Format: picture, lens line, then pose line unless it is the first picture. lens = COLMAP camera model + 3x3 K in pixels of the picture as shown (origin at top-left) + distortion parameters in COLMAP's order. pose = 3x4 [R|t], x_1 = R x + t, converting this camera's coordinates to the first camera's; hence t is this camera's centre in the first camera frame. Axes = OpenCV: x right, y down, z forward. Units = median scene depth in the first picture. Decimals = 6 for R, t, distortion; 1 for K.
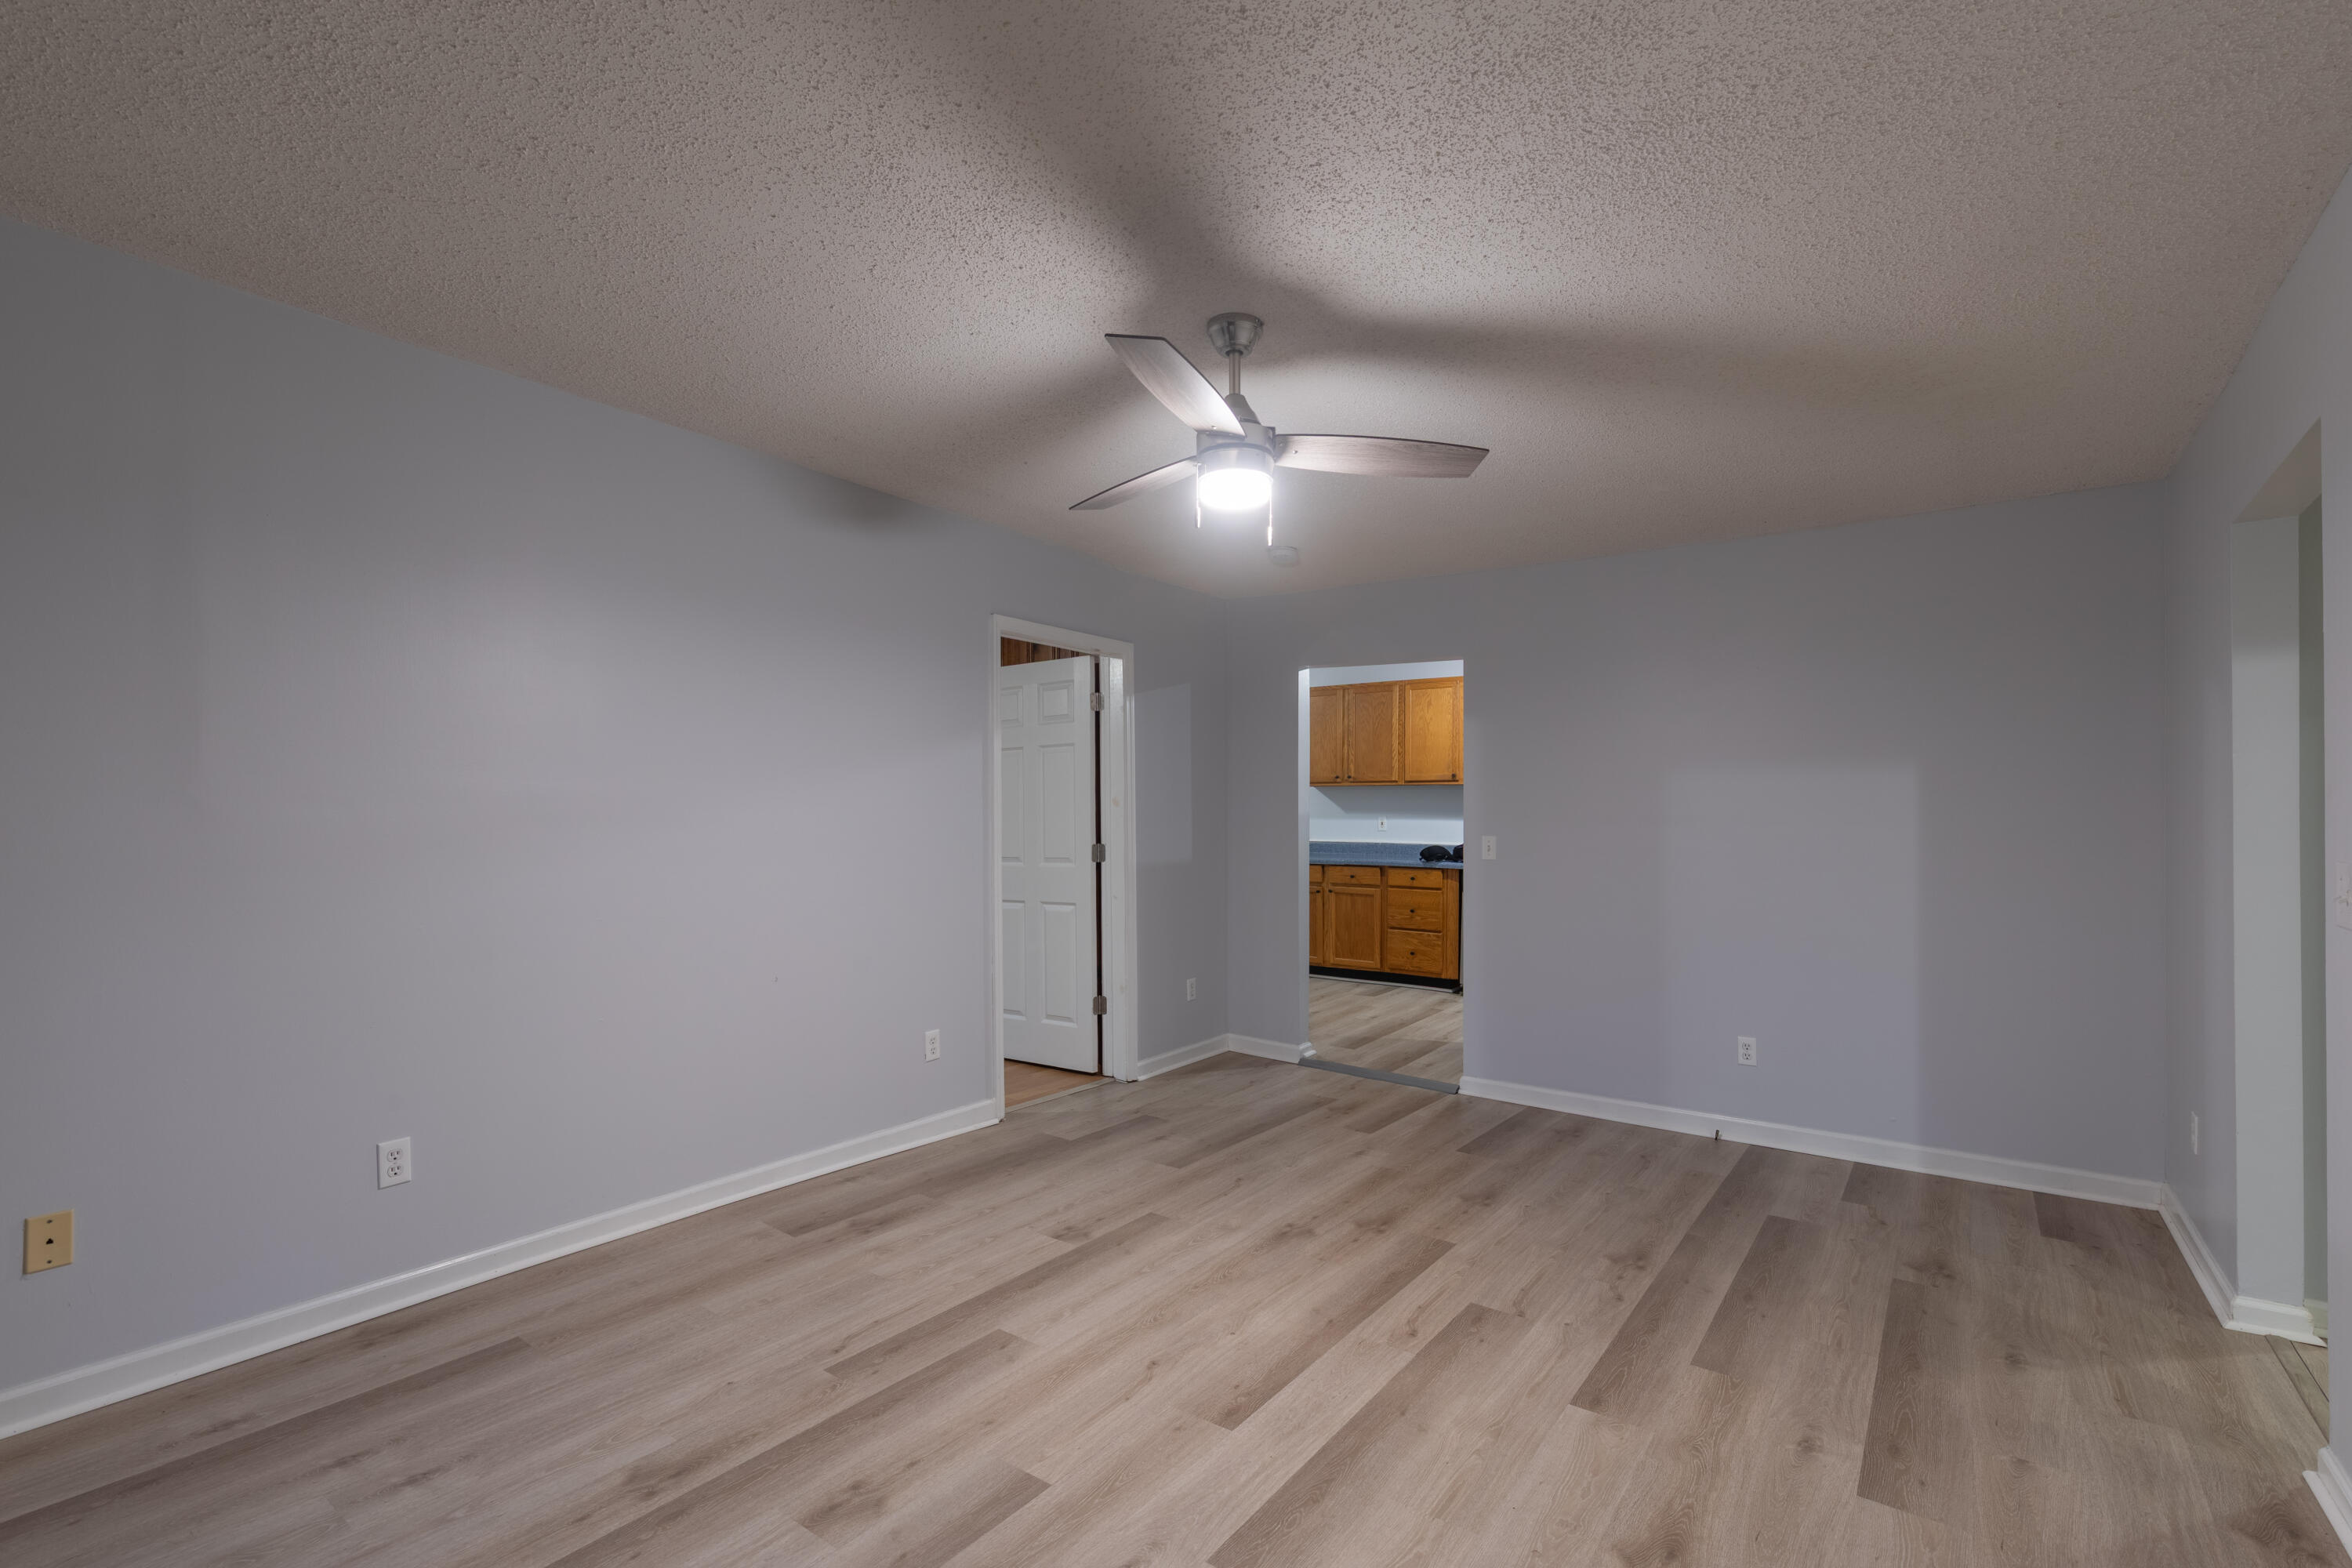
lens RADIAL K [[1052.4, 0, 1184.0], [0, 1052.4, 791.7], [0, 0, 1]] dist [0.008659, -0.001475]
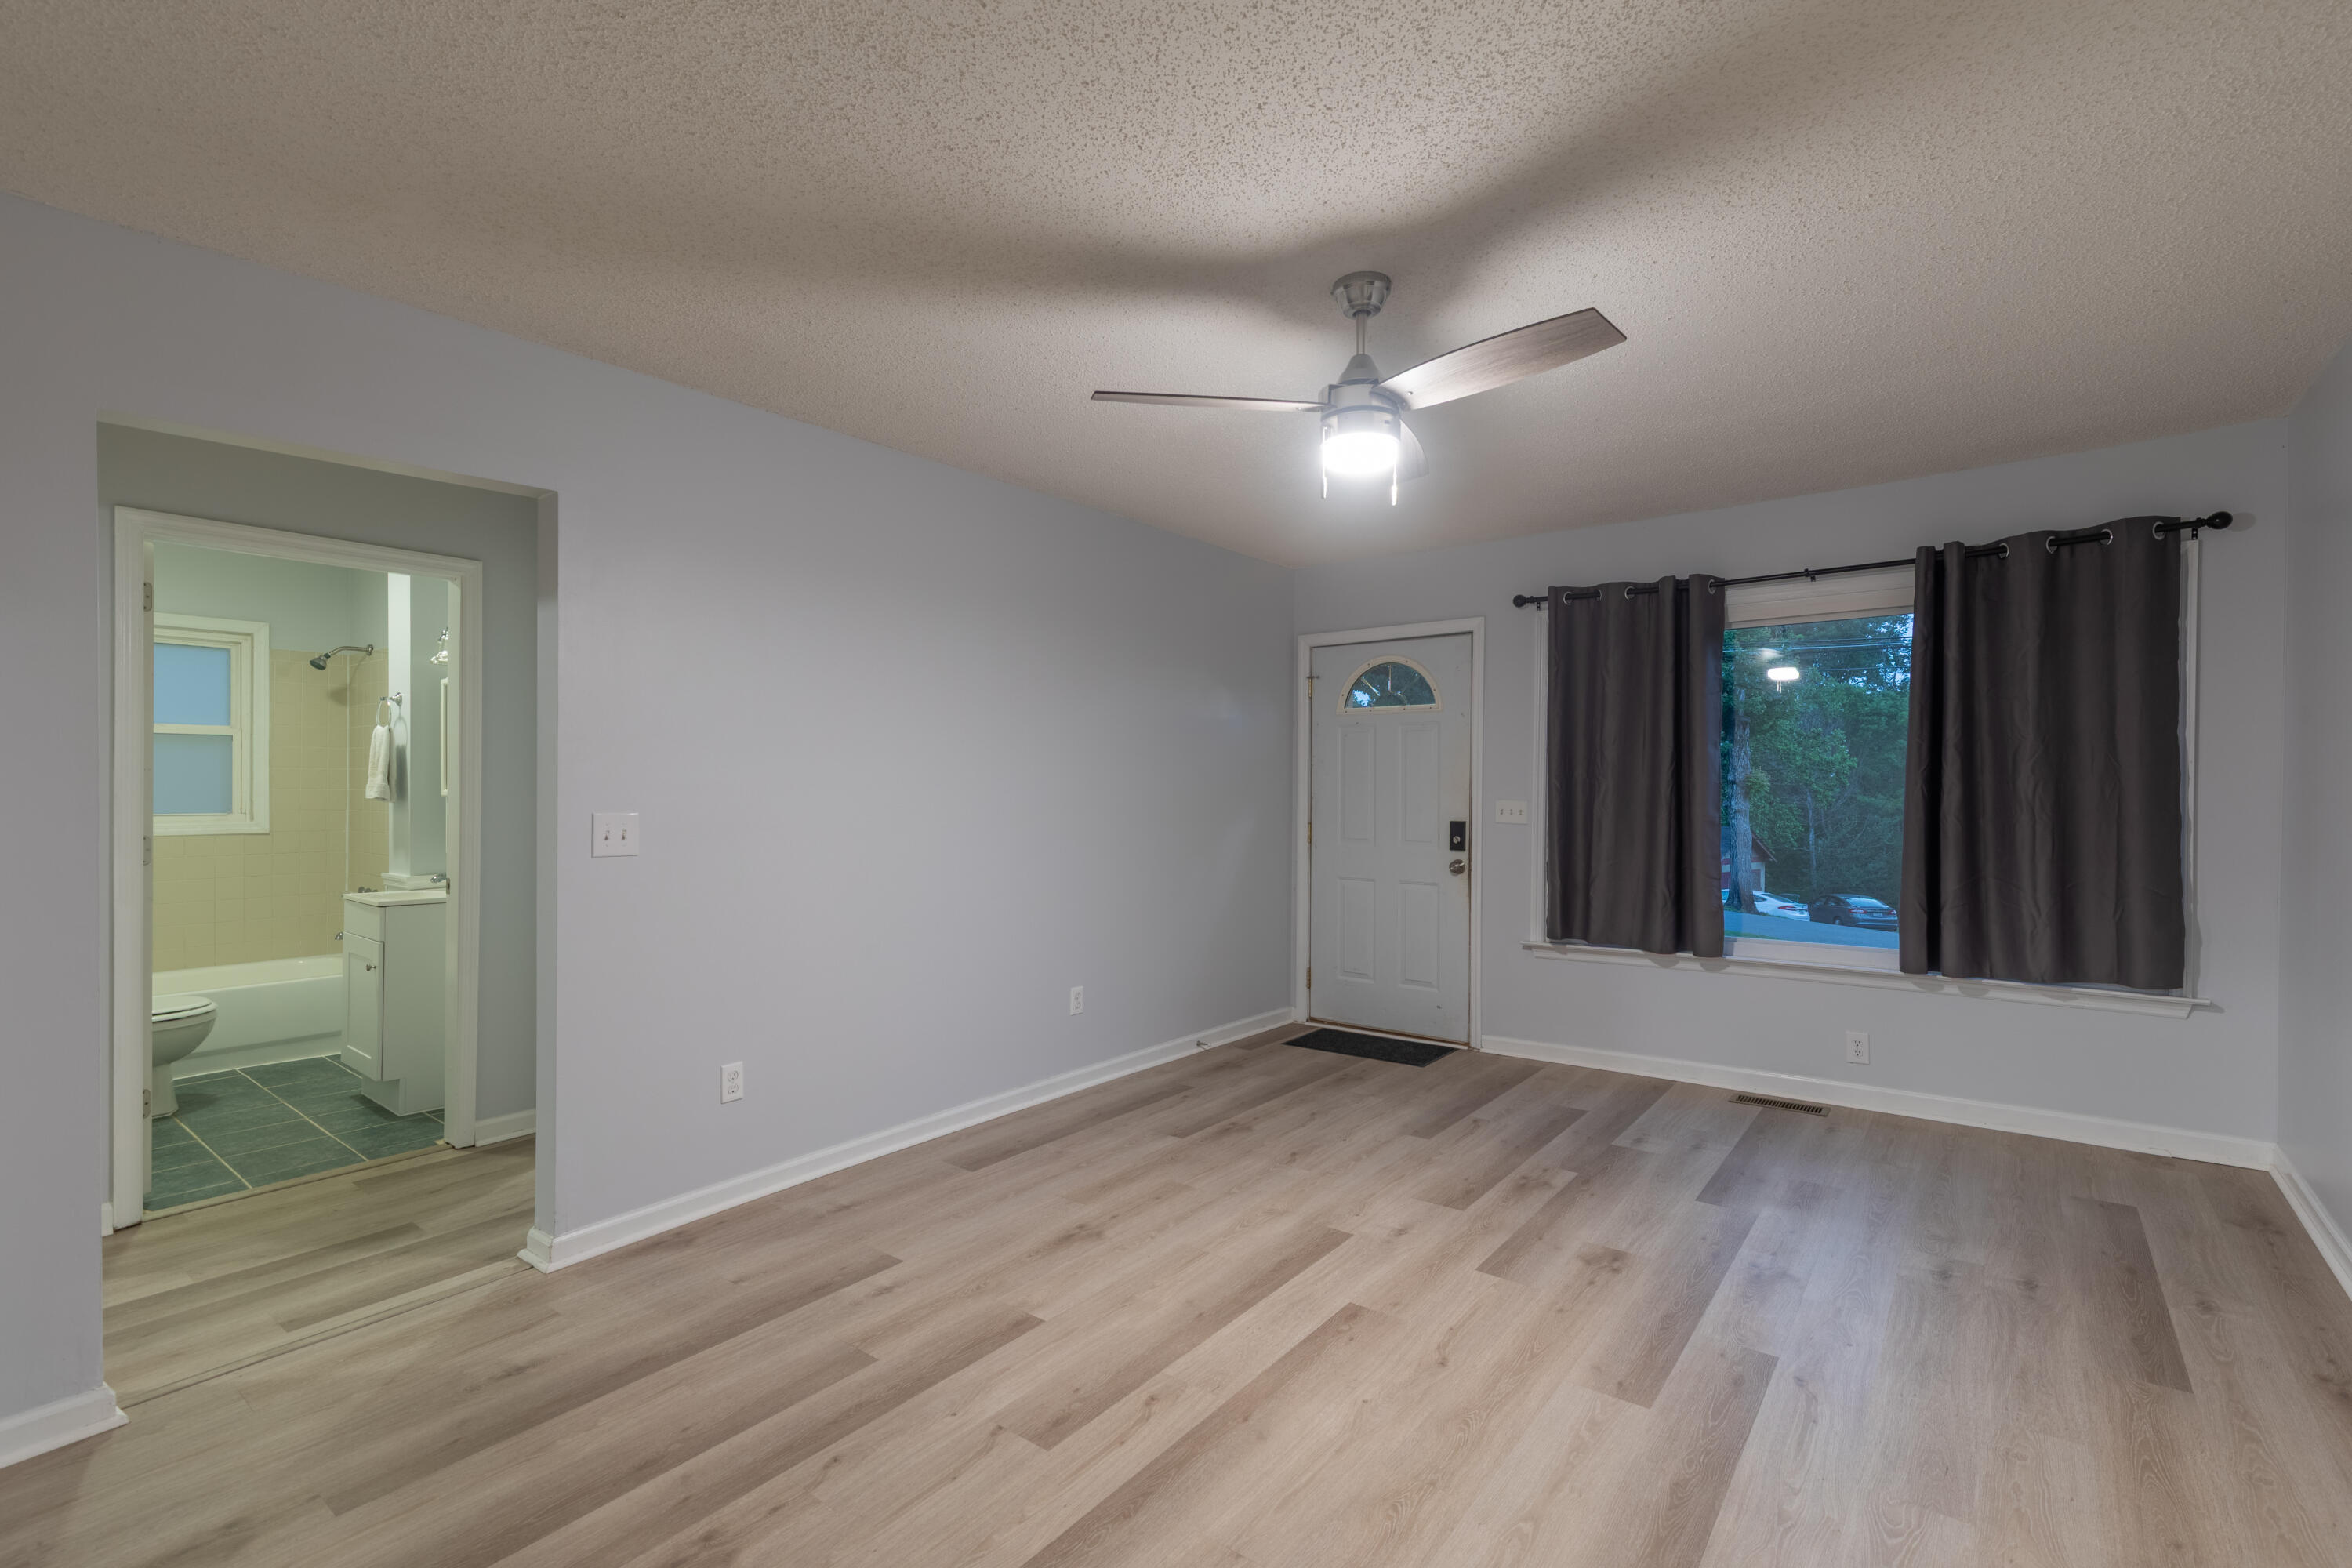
lens RADIAL K [[1052.4, 0, 1166.3], [0, 1052.4, 796.0], [0, 0, 1]] dist [0.008659, -0.001475]
pose [[-0.998954, -0.004607, 0.045495, 0.181782], [-0.005060, 0.999939, -0.009845, 0.039912], [-0.045447, -0.010065, -0.998916, 1.993136]]
